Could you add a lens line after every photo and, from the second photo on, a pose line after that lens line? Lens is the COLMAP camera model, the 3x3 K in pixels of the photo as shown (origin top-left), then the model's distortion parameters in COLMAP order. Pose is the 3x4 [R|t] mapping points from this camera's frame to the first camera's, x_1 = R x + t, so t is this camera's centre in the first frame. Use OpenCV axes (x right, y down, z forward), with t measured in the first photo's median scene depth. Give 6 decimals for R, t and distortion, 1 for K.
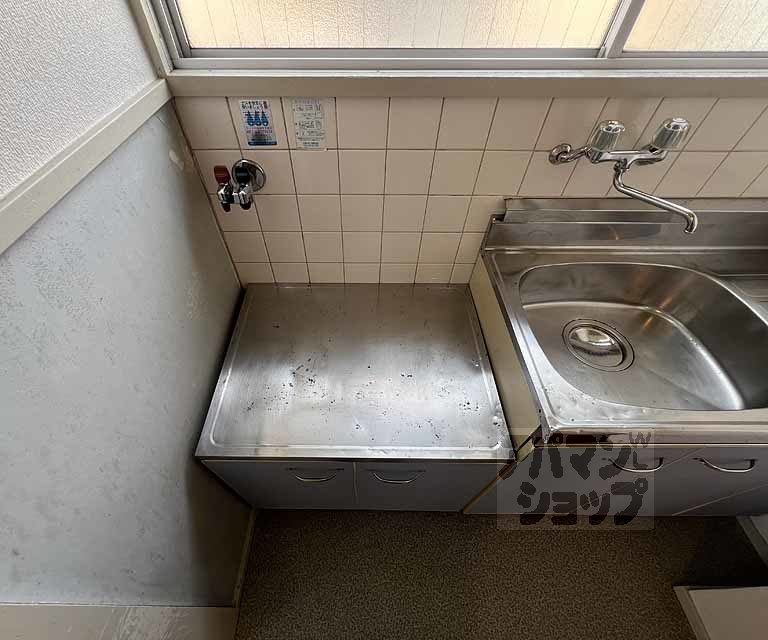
lens RADIAL K [[350.6, 0, 375.9], [0, 350.6, 320.9], [0, 0, 1]] dist [-0.000163, -0.000177]
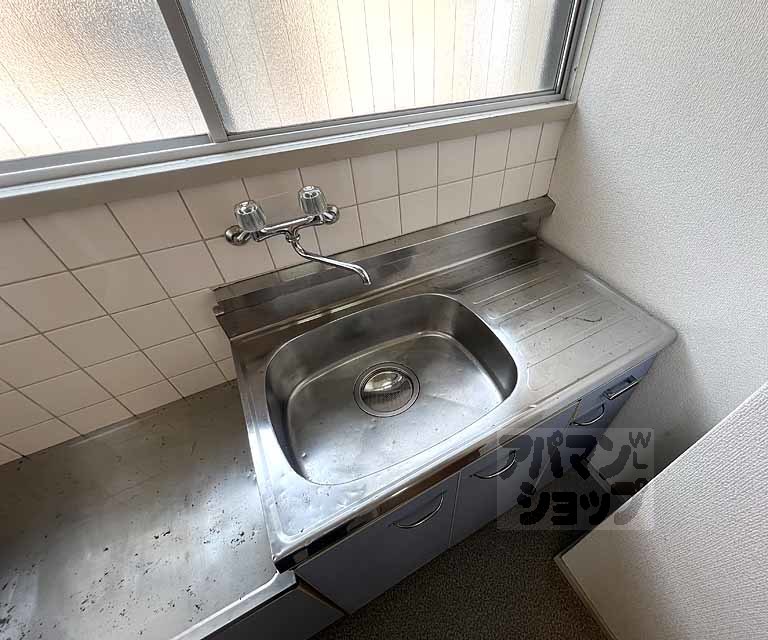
lens RADIAL K [[340.8, 0, 431.1], [0, 340.8, 311.6], [0, 0, 1]] dist [0.021950, 0.000080]
pose [[0.872084, -0.334971, 0.356742, 0.608420], [0.384731, 0.919827, -0.076813, -0.012086], [-0.302410, 0.204237, 0.931040, 0.011613]]
